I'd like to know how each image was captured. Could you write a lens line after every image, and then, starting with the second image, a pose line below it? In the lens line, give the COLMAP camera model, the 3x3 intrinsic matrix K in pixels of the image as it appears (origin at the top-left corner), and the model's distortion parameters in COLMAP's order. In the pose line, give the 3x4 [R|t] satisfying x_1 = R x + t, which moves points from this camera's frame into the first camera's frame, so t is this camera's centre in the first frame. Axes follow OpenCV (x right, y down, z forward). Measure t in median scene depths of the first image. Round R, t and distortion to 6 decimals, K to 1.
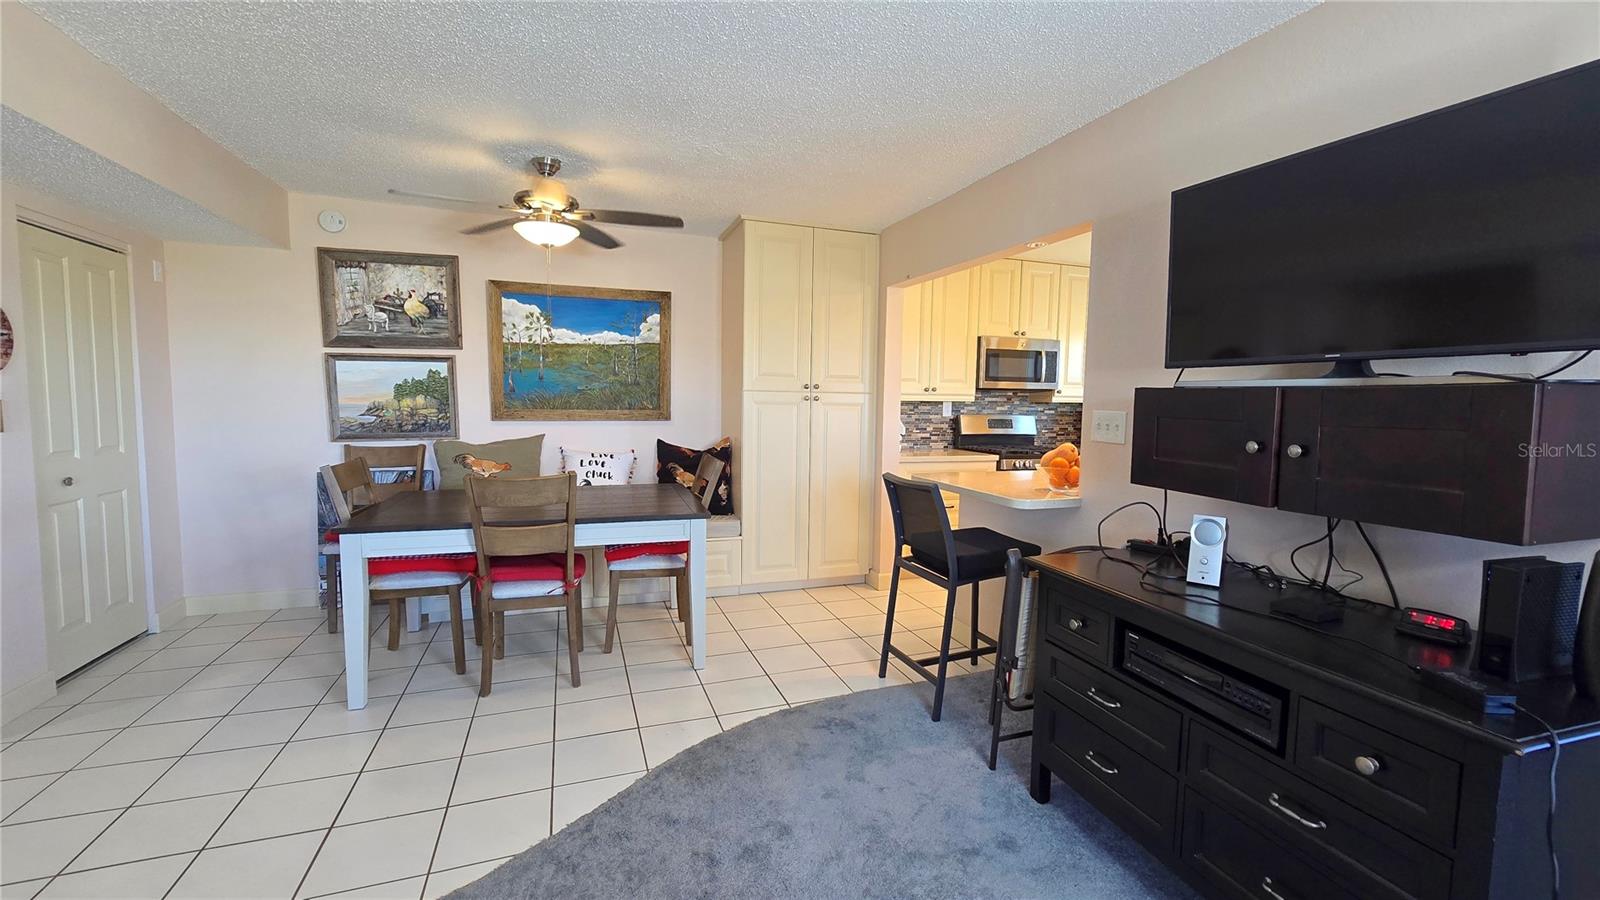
lens RADIAL K [[654.8, 0, 811.1], [0, 654.8, 447.6], [0, 0, 1]] dist [-0.003684, 0.000160]
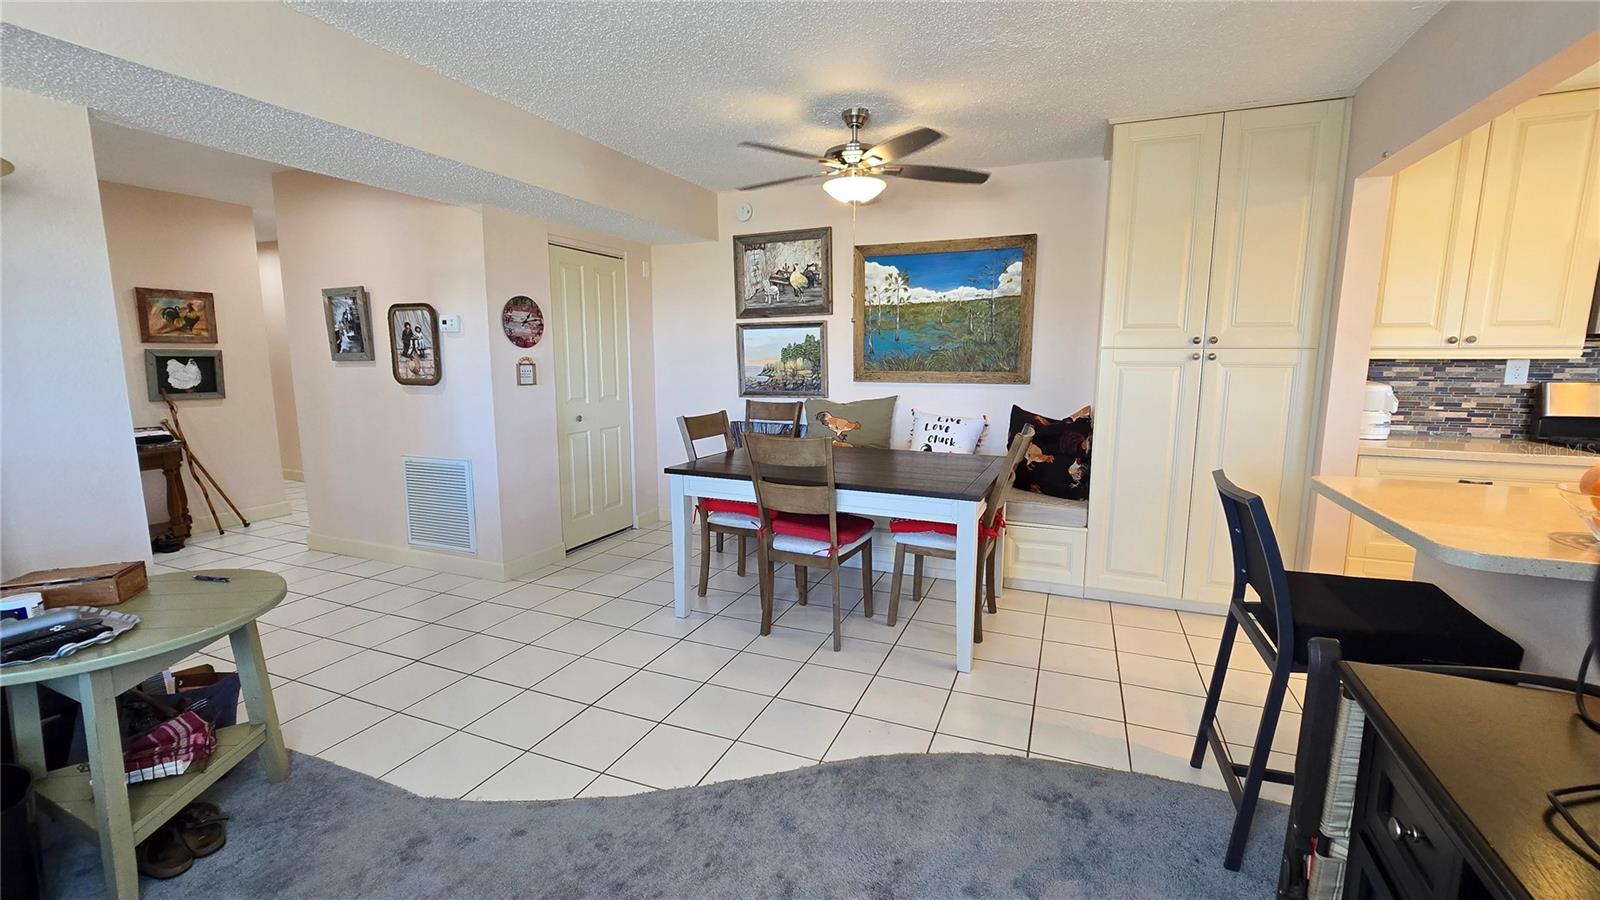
lens RADIAL K [[654.8, 0, 811.1], [0, 654.8, 447.6], [0, 0, 1]] dist [-0.003684, 0.000160]
pose [[0.737640, 0.081084, -0.670308, 0.181906], [-0.042168, 0.996357, 0.074121, -0.010631], [0.673877, -0.026409, 0.738372, 0.176490]]
